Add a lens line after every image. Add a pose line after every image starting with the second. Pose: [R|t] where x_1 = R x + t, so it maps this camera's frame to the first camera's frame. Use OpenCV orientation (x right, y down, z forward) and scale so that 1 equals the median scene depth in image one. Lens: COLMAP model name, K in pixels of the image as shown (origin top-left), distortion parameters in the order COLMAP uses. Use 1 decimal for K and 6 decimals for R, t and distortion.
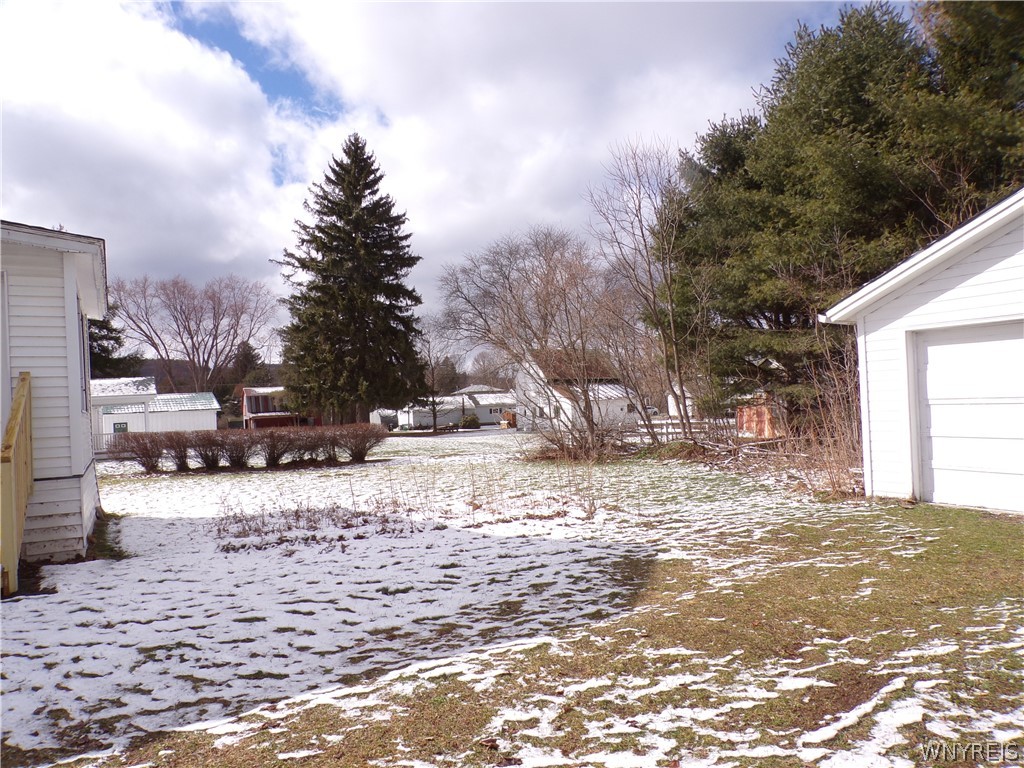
lens RADIAL K [[693.3, 0, 512.0], [0, 693.3, 384.0], [0, 0, 1]] dist [-0.017432, 0.019668]
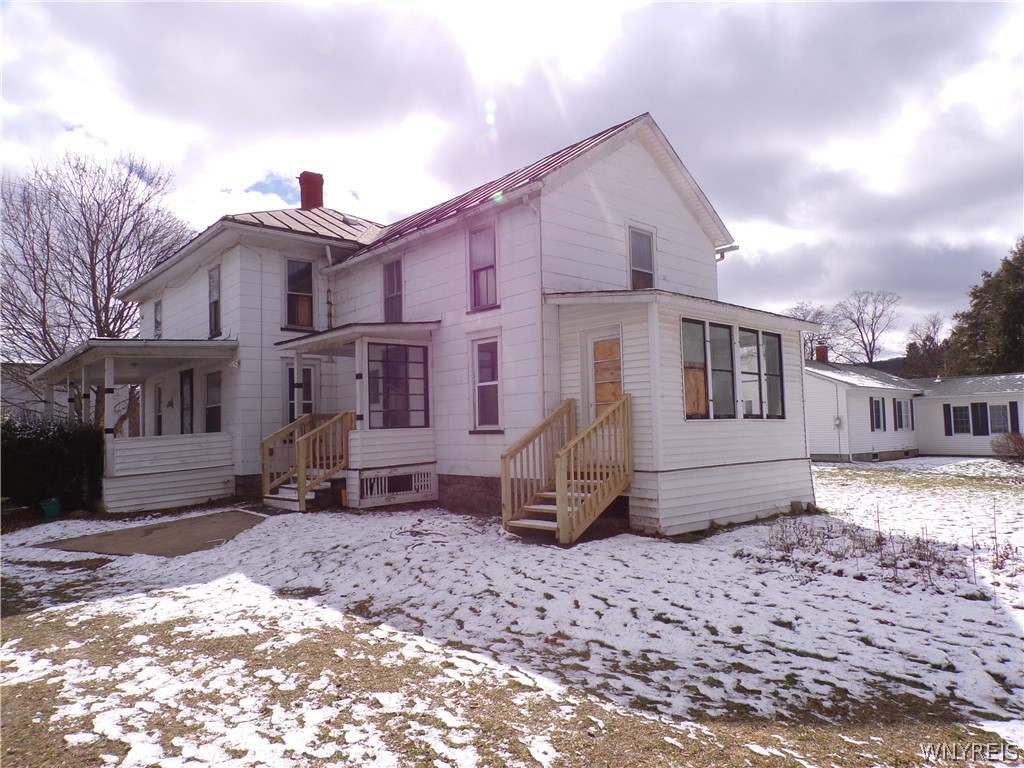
lens RADIAL K [[693.3, 0, 512.0], [0, 693.3, 384.0], [0, 0, 1]] dist [-0.017432, 0.019668]
pose [[0.230369, -0.018612, -0.972925, 0.934779], [0.038566, 0.999206, -0.009984, -0.049066], [0.972339, -0.035222, 0.230904, 0.691869]]
